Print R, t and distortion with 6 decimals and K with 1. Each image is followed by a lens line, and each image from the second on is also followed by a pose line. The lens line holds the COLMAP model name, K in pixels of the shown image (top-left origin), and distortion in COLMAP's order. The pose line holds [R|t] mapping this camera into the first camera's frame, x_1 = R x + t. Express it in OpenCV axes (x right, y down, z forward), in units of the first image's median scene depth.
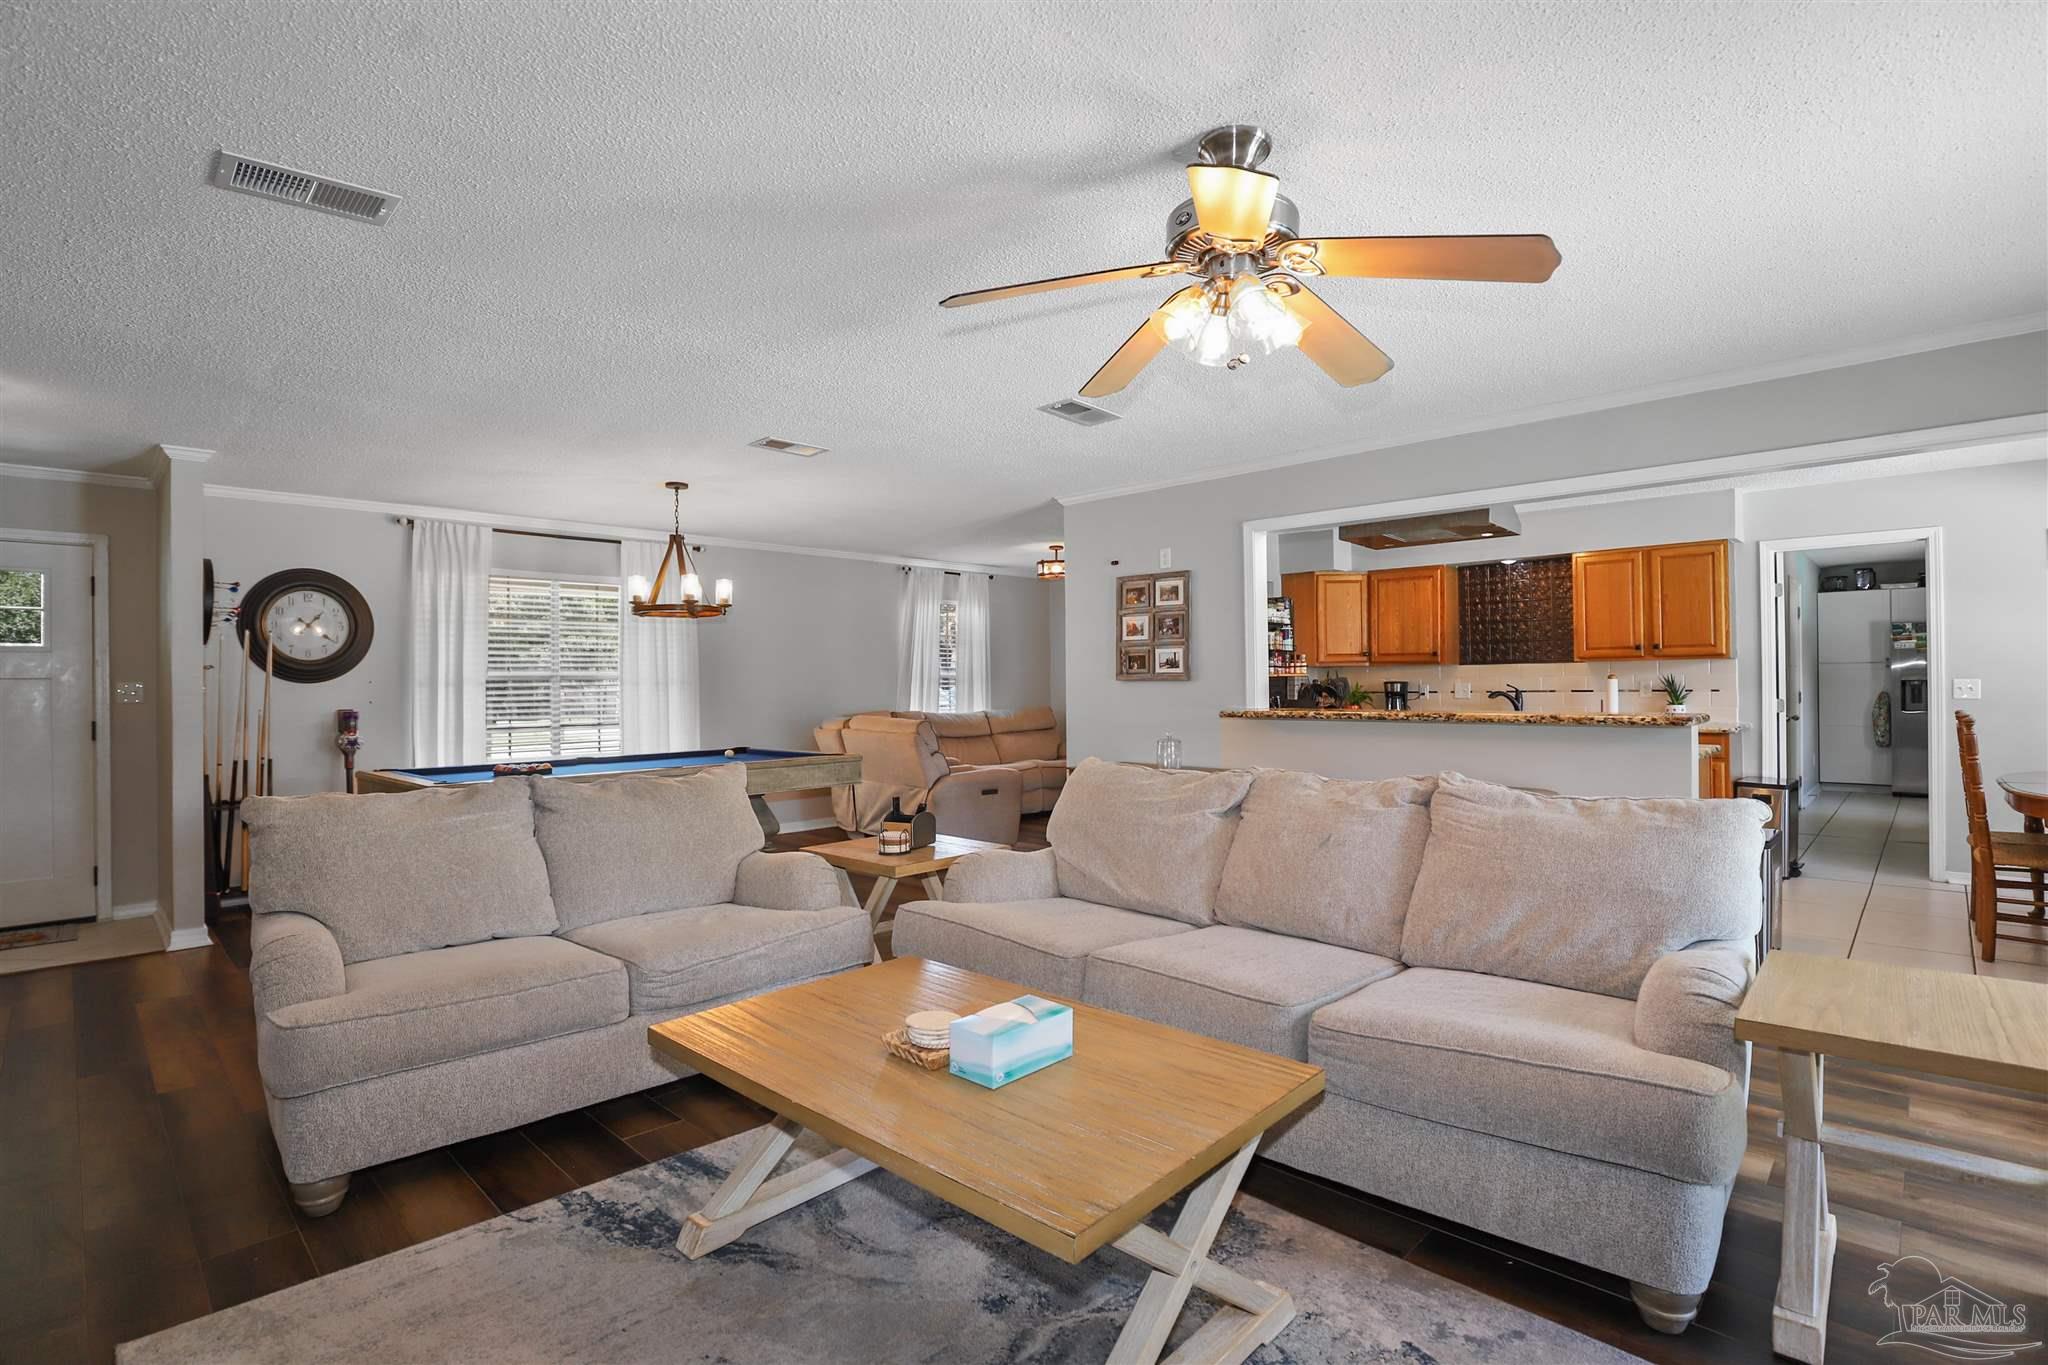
lens RADIAL K [[959.7, 0, 1029.4], [0, 959.7, 677.4], [0, 0, 1]] dist [-0.029061, 0.003126]
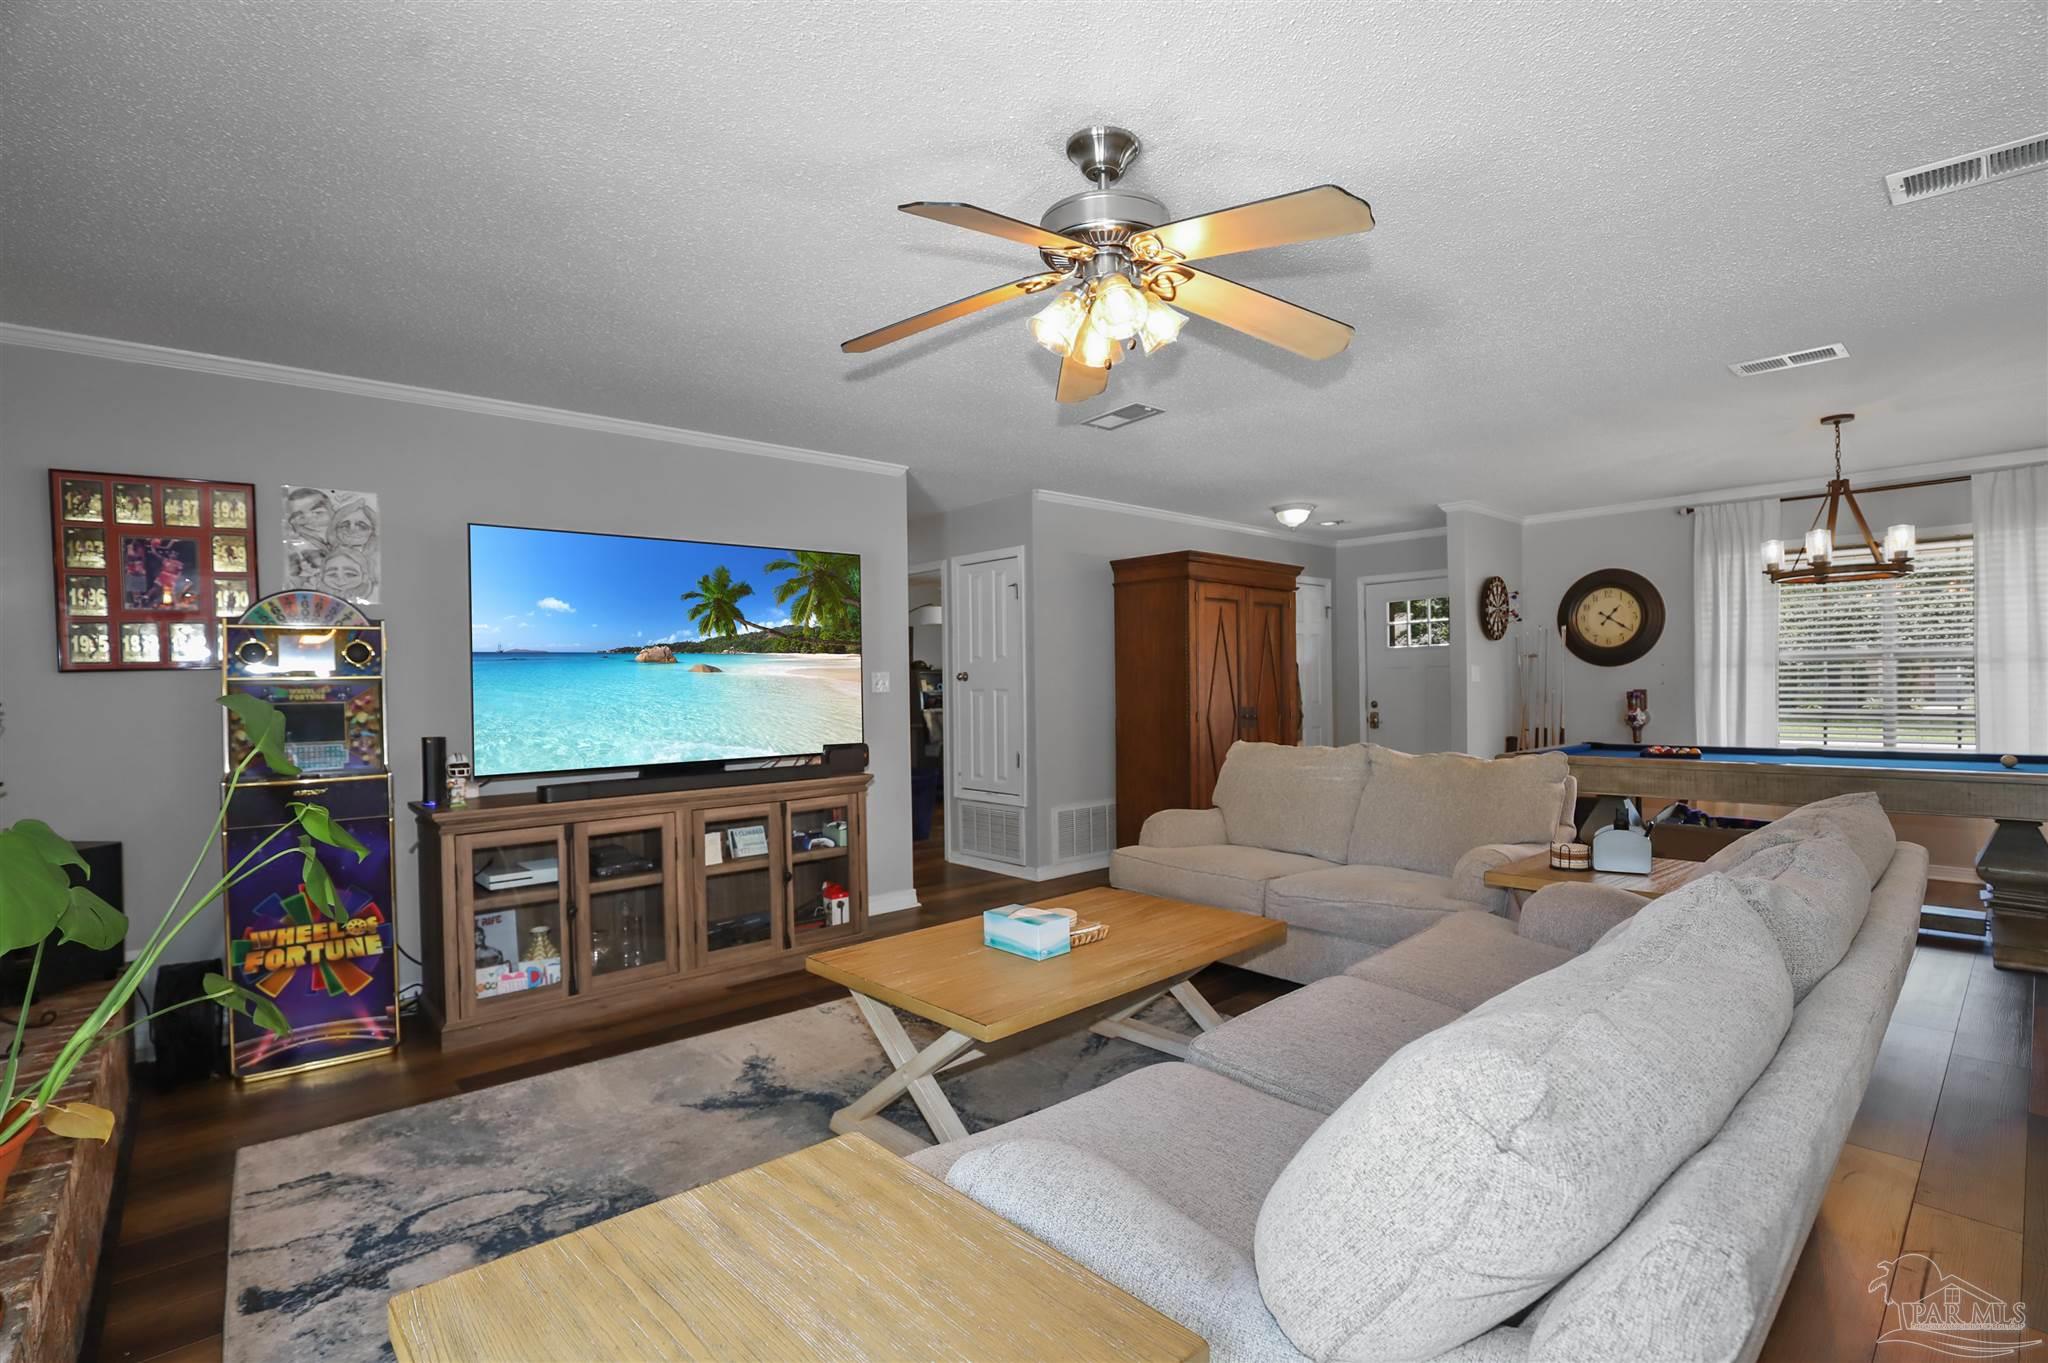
lens RADIAL K [[959.7, 0, 1037.7], [0, 959.7, 684.7], [0, 0, 1]] dist [-0.029061, 0.003126]
pose [[-0.059086, 0.012683, -0.998172, 0.448237], [0.023565, 0.999658, 0.011307, -0.000950], [0.997975, -0.022854, -0.059364, 0.354777]]
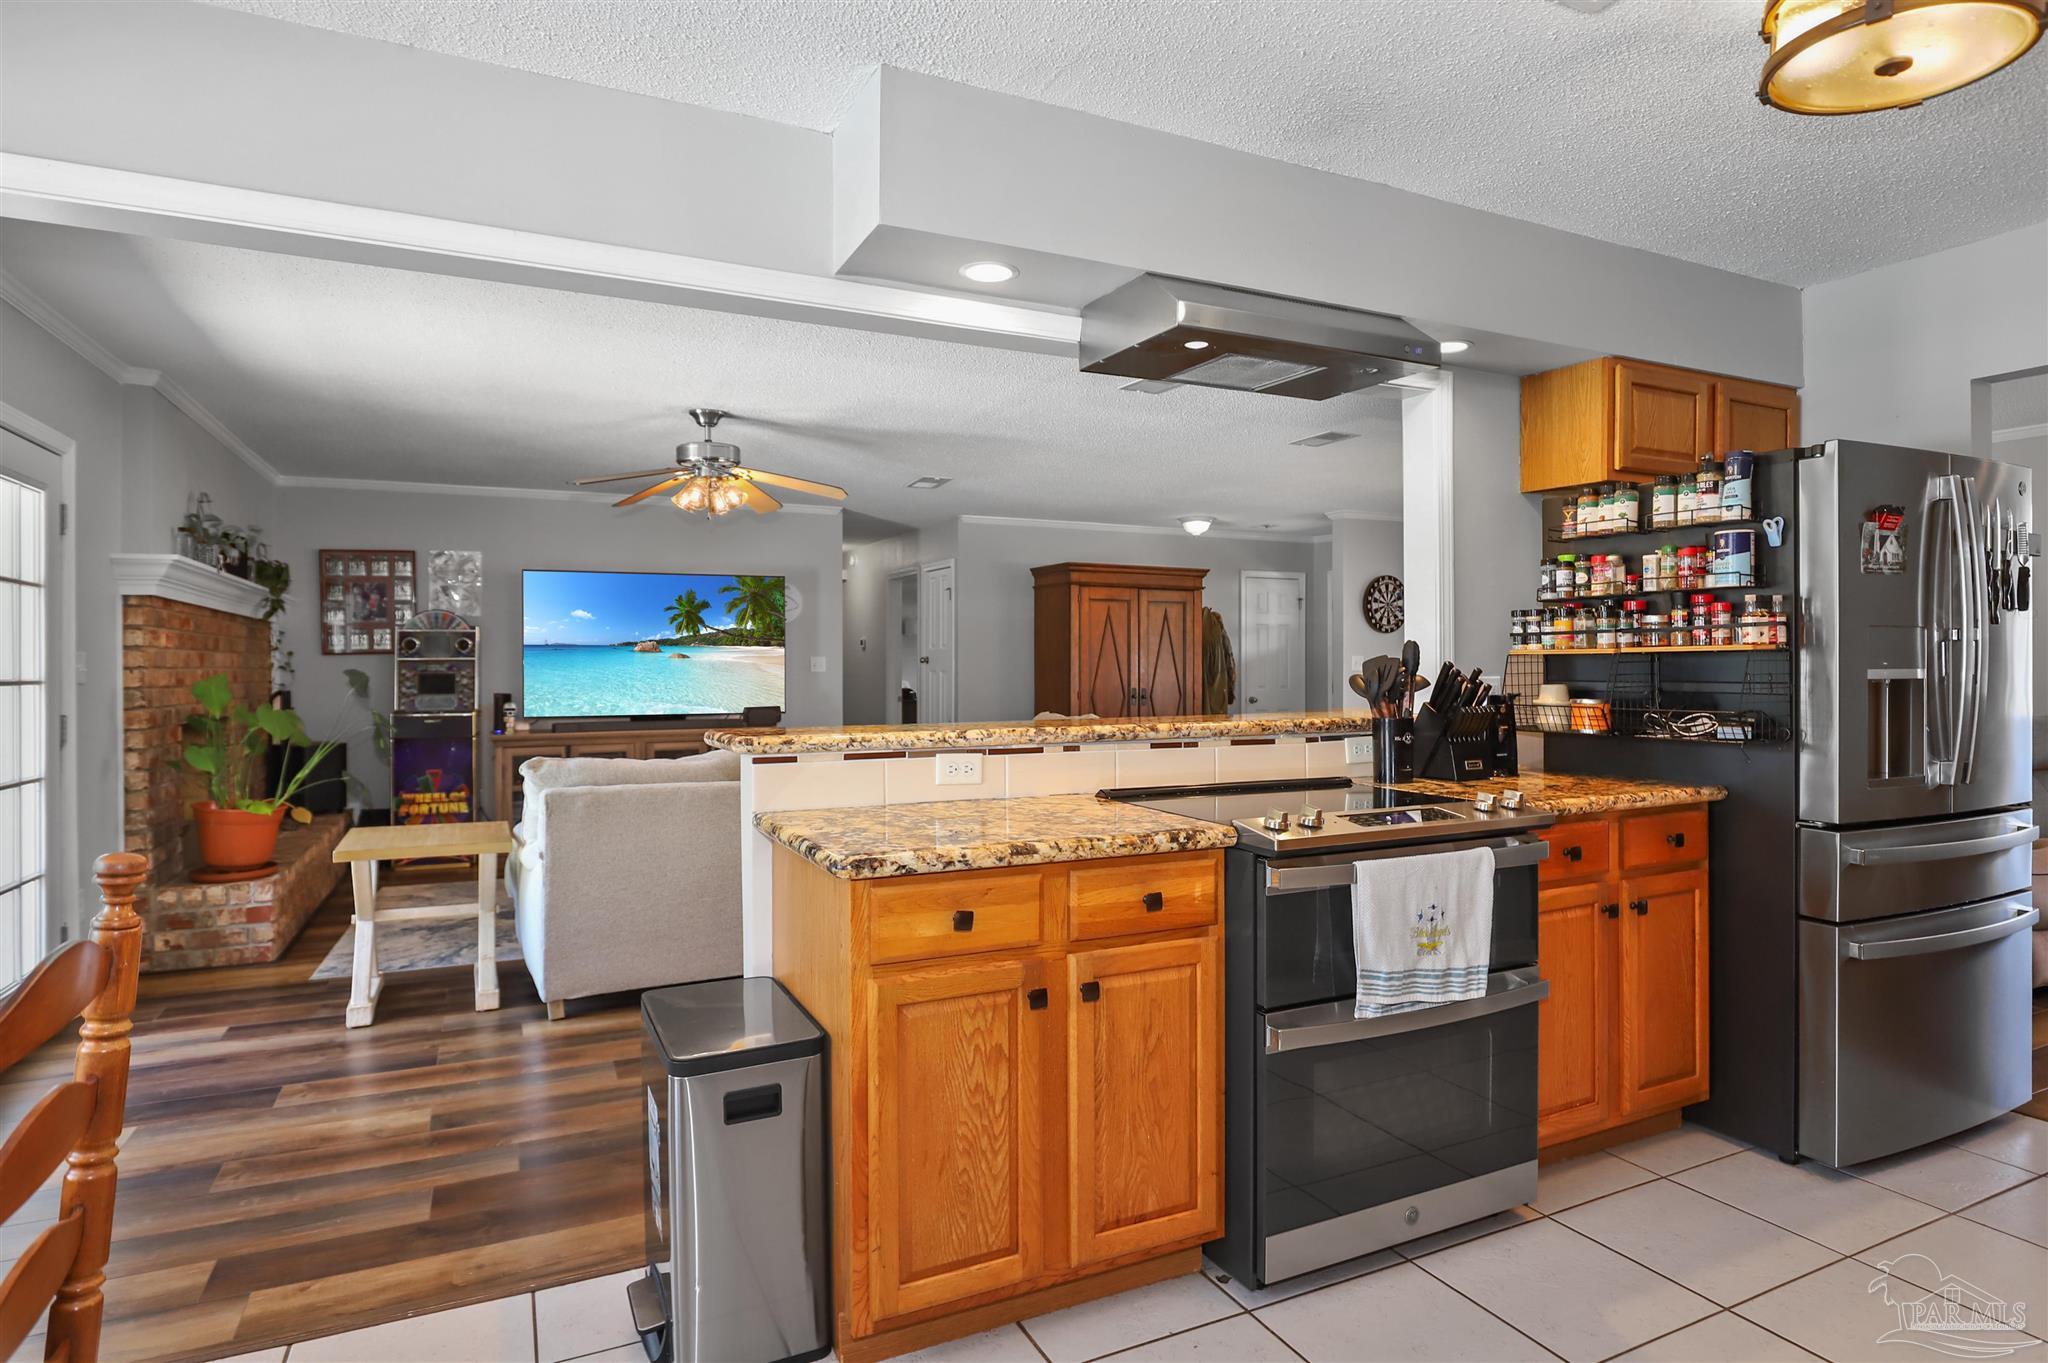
lens RADIAL K [[1109.0, 0, 1032.6], [0, 1109.0, 661.6], [0, 0, 1]] dist [-0.016413, -0.001327]
pose [[-0.337913, 0.008013, -0.941143, 0.819587], [0.012985, 0.999908, 0.003851, -0.002713], [0.941088, -0.010920, -0.337986, 0.899457]]
